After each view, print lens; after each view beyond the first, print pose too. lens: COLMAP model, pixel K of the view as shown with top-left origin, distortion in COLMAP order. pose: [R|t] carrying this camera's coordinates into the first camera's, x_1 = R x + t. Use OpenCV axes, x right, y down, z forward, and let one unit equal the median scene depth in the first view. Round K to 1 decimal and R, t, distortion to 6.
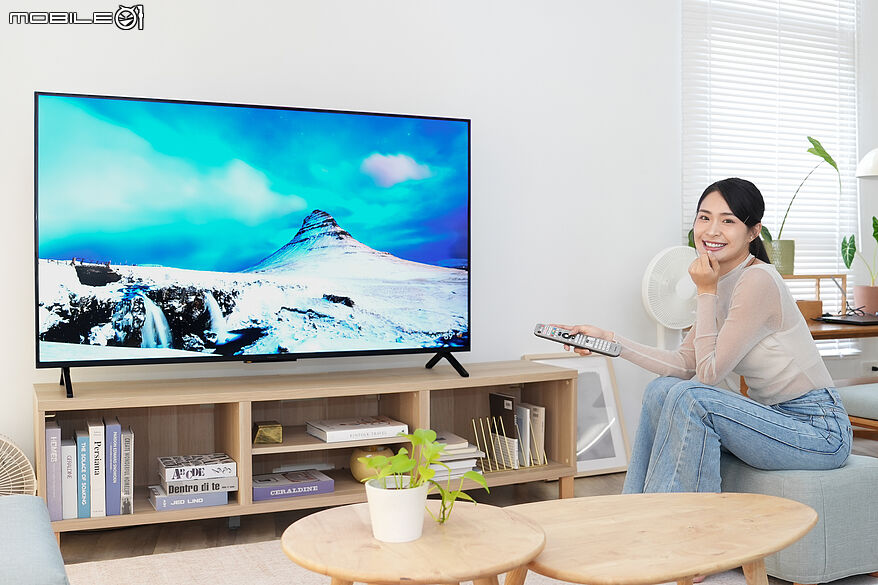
lens RADIAL K [[964.2, 0, 454.5], [0, 964.2, 289.3], [0, 0, 1]] dist [-0.077386, 0.002690]
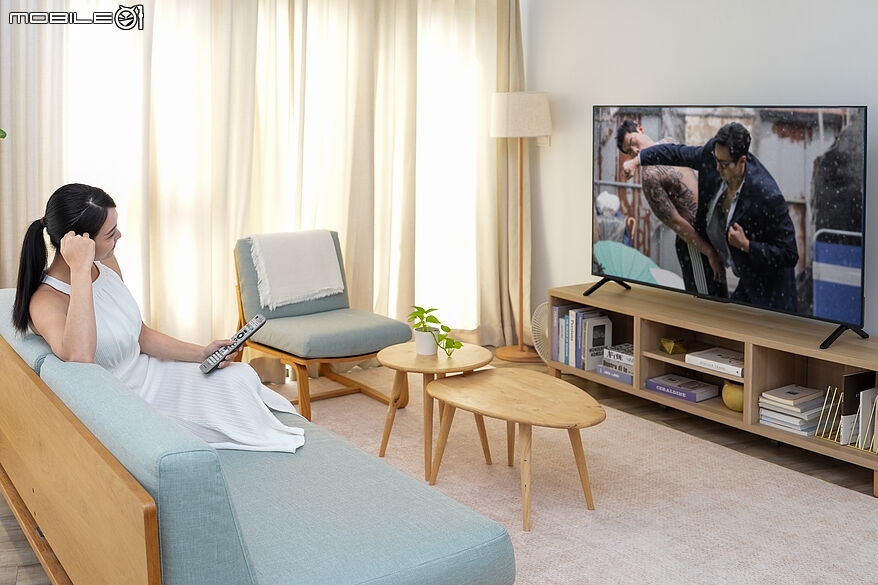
lens RADIAL K [[978.2, 0, 437.8], [0, 978.2, 144.0], [0, 0, 1]] dist [-0.025572, -0.046871]
pose [[0.169117, 0.032456, -0.985061, 1.155149], [-0.039154, 0.998890, 0.026189, -0.167447], [0.984818, 0.034140, 0.170200, 0.441085]]
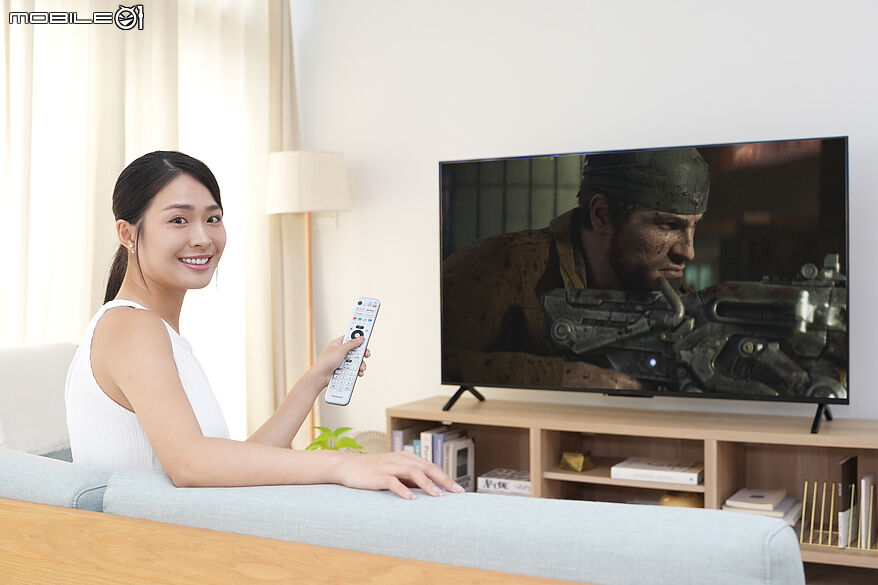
lens RADIAL K [[1062.8, 0, 438.7], [0, 1062.8, 302.8], [0, 0, 1]] dist [-0.080489, 0.037709]
pose [[0.580488, 0.020199, -0.814018, 0.695037], [-0.015600, 0.999785, 0.013684, -0.040809], [0.814119, 0.004756, 0.580678, 0.201708]]
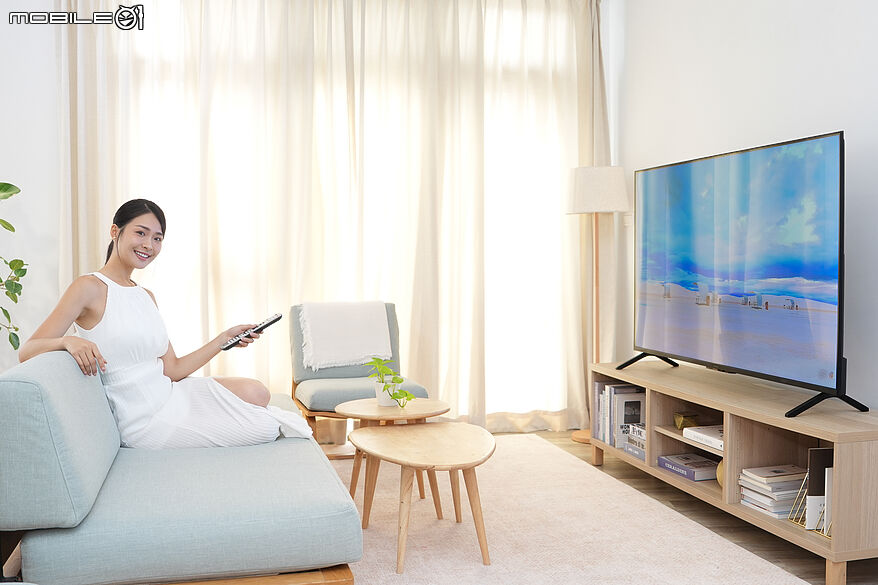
lens RADIAL K [[912.2, 0, 439.3], [0, 912.2, 293.4], [0, 0, 1]] dist [-0.092731, 0.026913]
pose [[-0.190016, 0.042658, -0.980854, 1.063207], [-0.029133, 0.998371, 0.049064, -0.068817], [0.981349, 0.037898, -0.188463, 0.936485]]
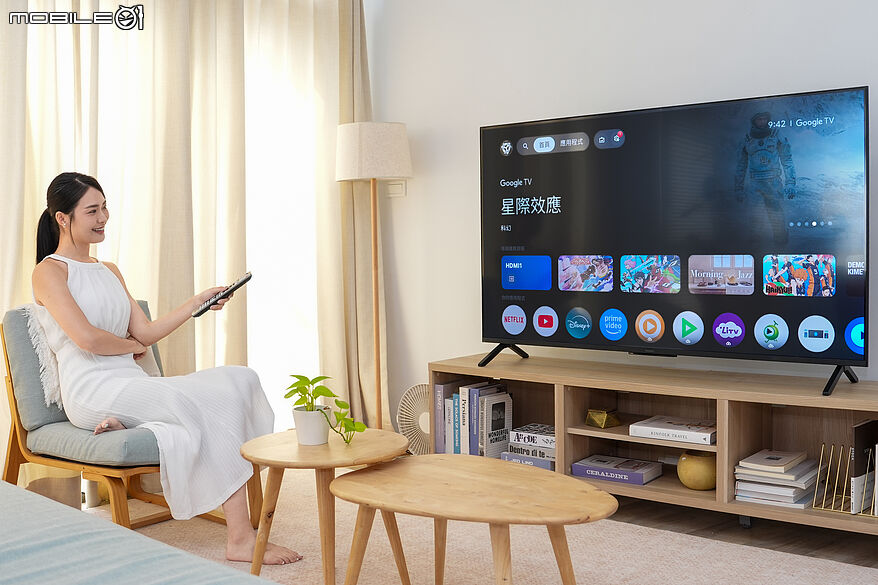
lens RADIAL K [[957.5, 0, 436.6], [0, 957.5, 288.9], [0, 0, 1]] dist [-0.112600, 0.041366]
pose [[0.417130, 0.035248, -0.908163, 0.725178], [-0.014970, 0.999379, 0.031912, -0.028050], [0.908723, 0.000283, 0.417399, 0.398108]]
